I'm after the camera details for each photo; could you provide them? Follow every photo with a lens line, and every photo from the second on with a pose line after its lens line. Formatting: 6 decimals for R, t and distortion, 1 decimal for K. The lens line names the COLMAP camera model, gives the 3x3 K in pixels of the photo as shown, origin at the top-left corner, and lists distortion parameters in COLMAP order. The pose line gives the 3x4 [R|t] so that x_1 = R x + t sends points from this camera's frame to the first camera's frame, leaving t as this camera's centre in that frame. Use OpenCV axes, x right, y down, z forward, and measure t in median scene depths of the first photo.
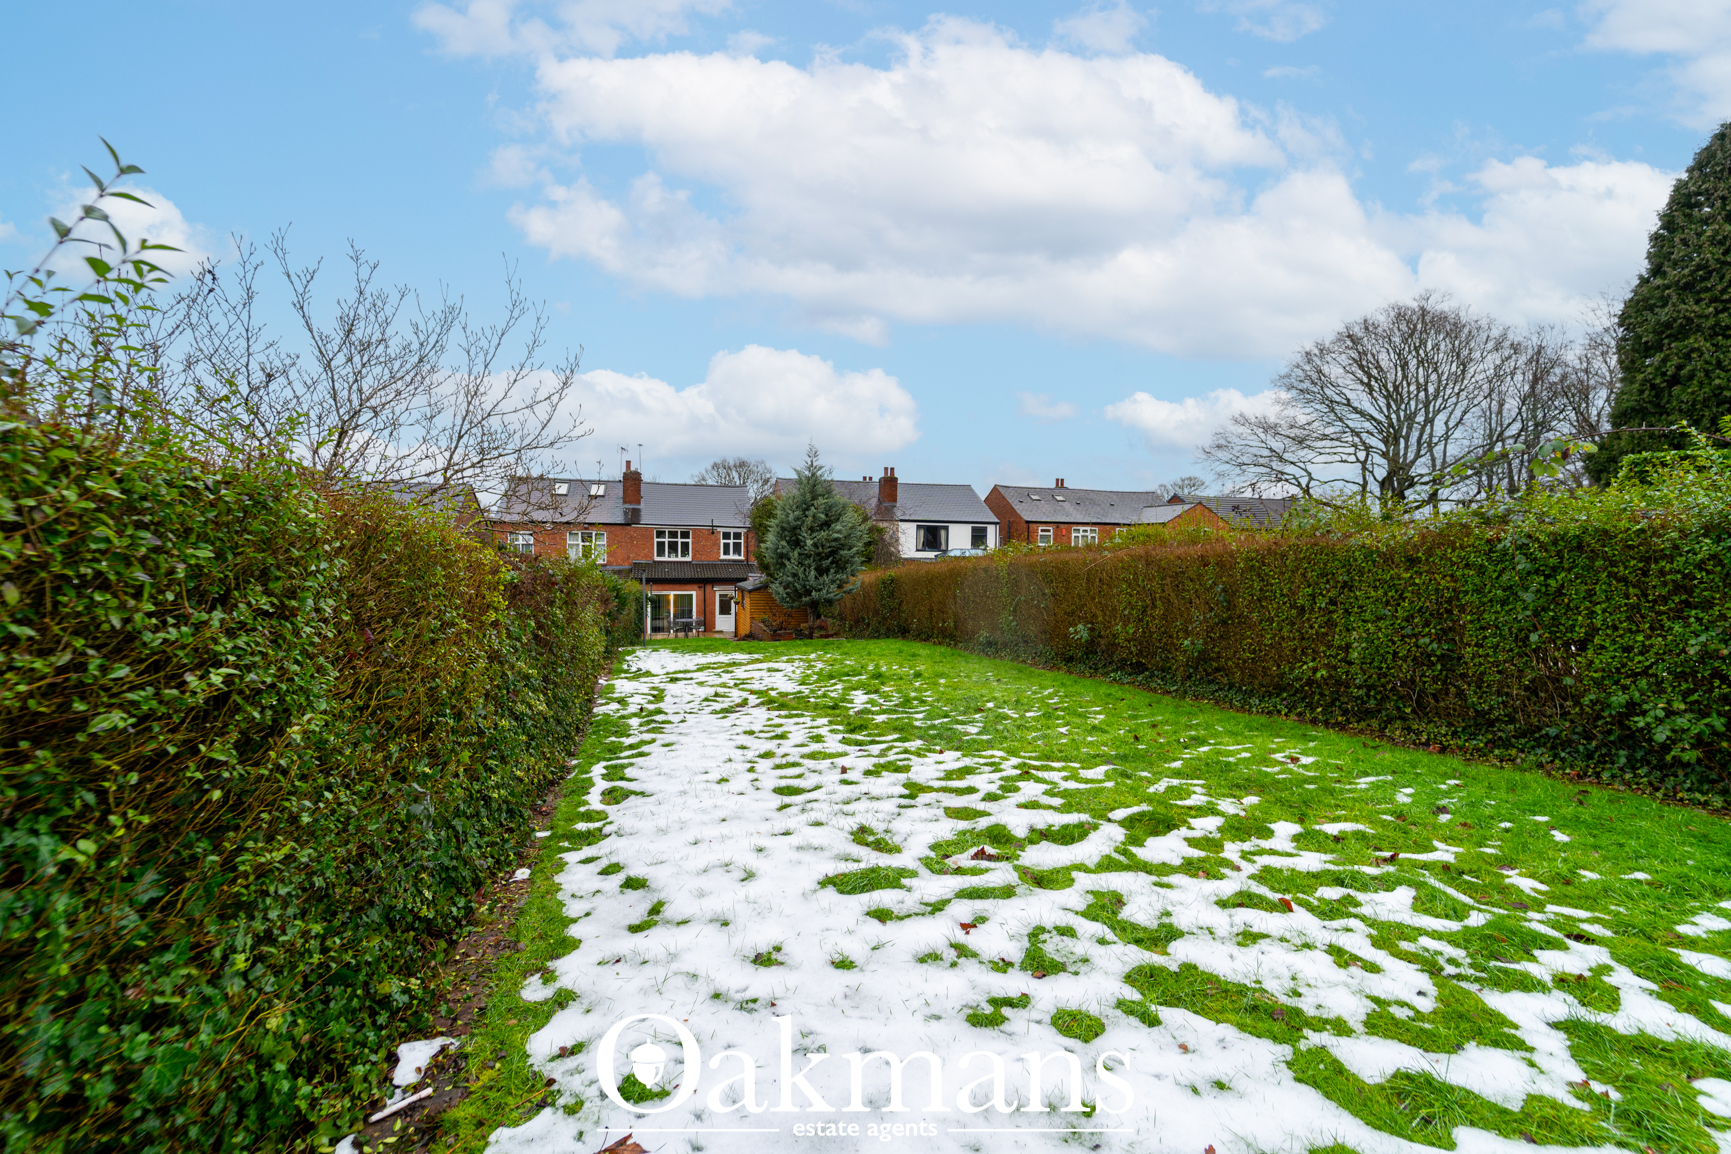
lens RADIAL K [[708.1, 0, 865.8], [0, 708.1, 574.6], [0, 0, 1]] dist [0.001998, -0.000909]
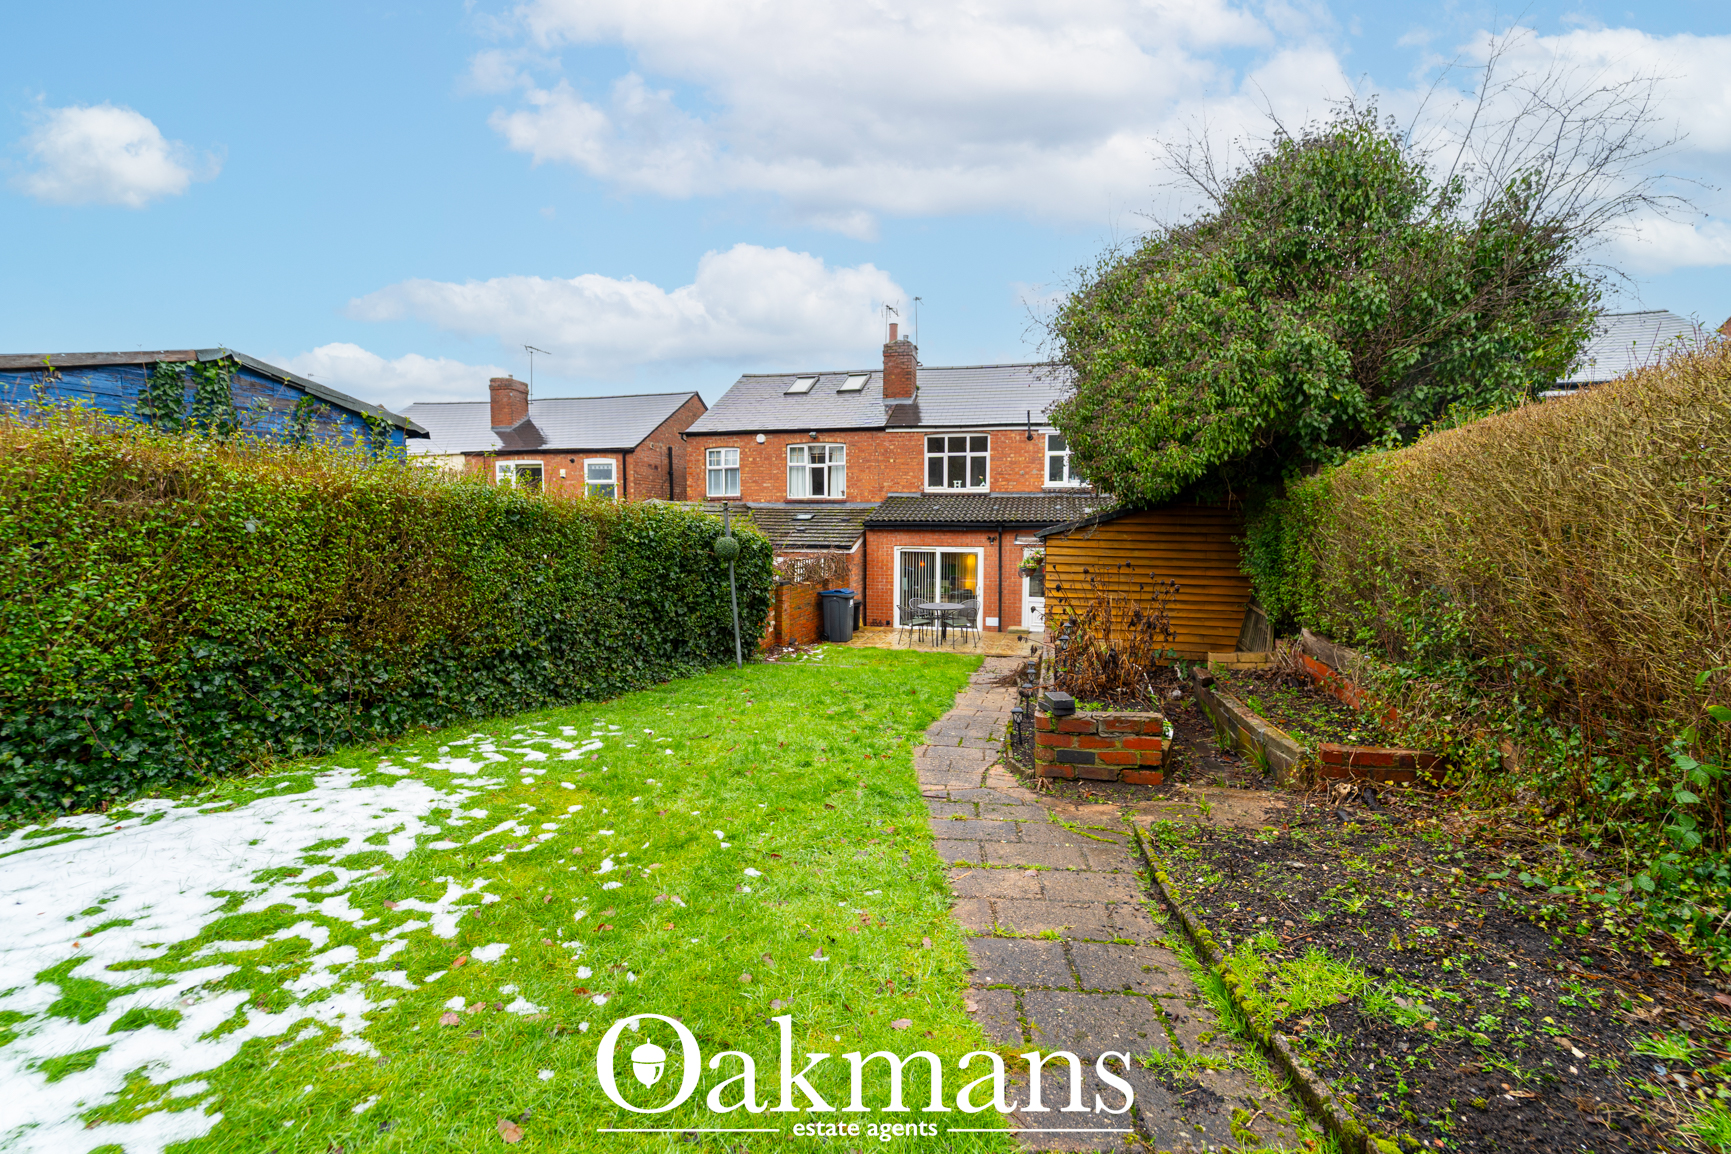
lens RADIAL K [[725.3, 0, 865.5], [0, 725.3, 577.0], [0, 0, 1]] dist [-0.000233, -0.003099]
pose [[0.858897, 0.032388, -0.511123, -0.043349], [-0.010399, 0.998895, 0.045822, 0.020348], [0.512042, -0.034041, 0.858286, 0.476227]]
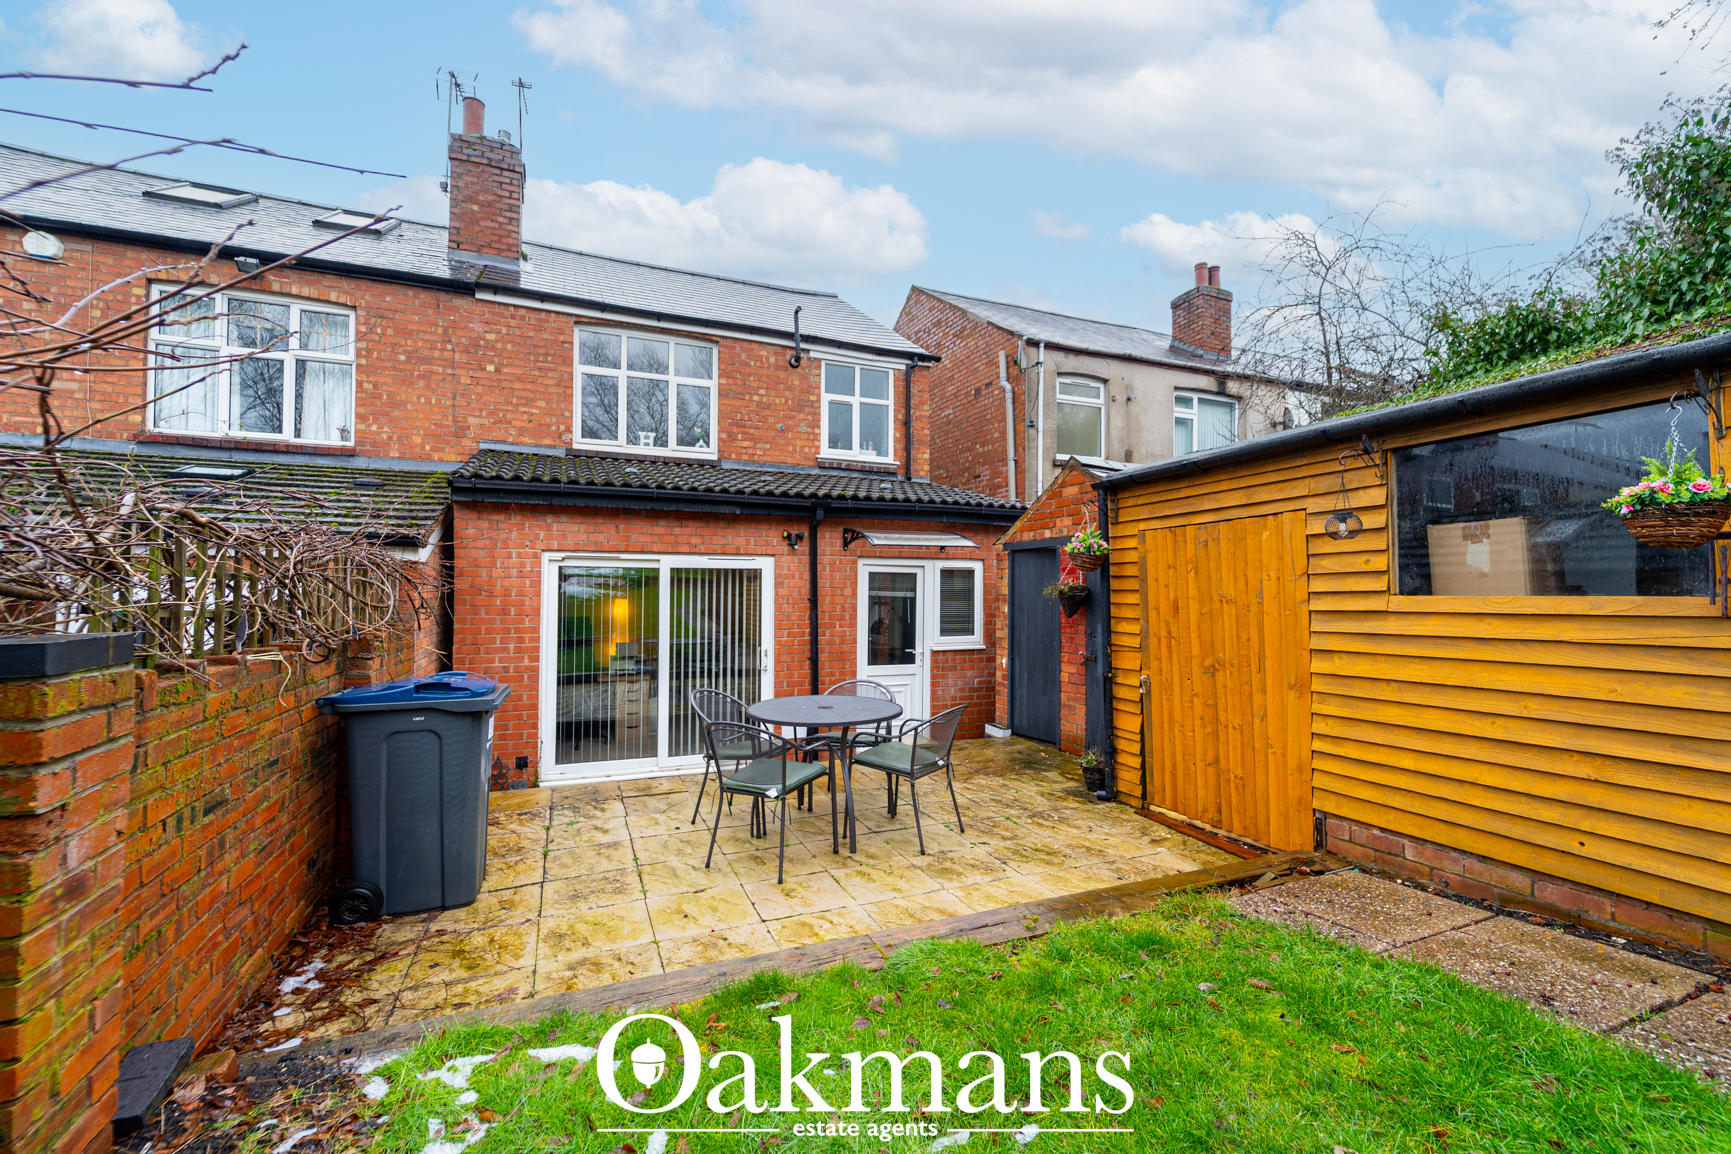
lens RADIAL K [[732.3, 0, 871.0], [0, 732.3, 579.5], [0, 0, 1]] dist [0.001088, -0.000698]
pose [[0.991667, -0.005319, 0.128718, -0.224423], [0.011589, 0.998780, -0.048009, 0.038943], [-0.128306, 0.049101, 0.990518, 0.721759]]
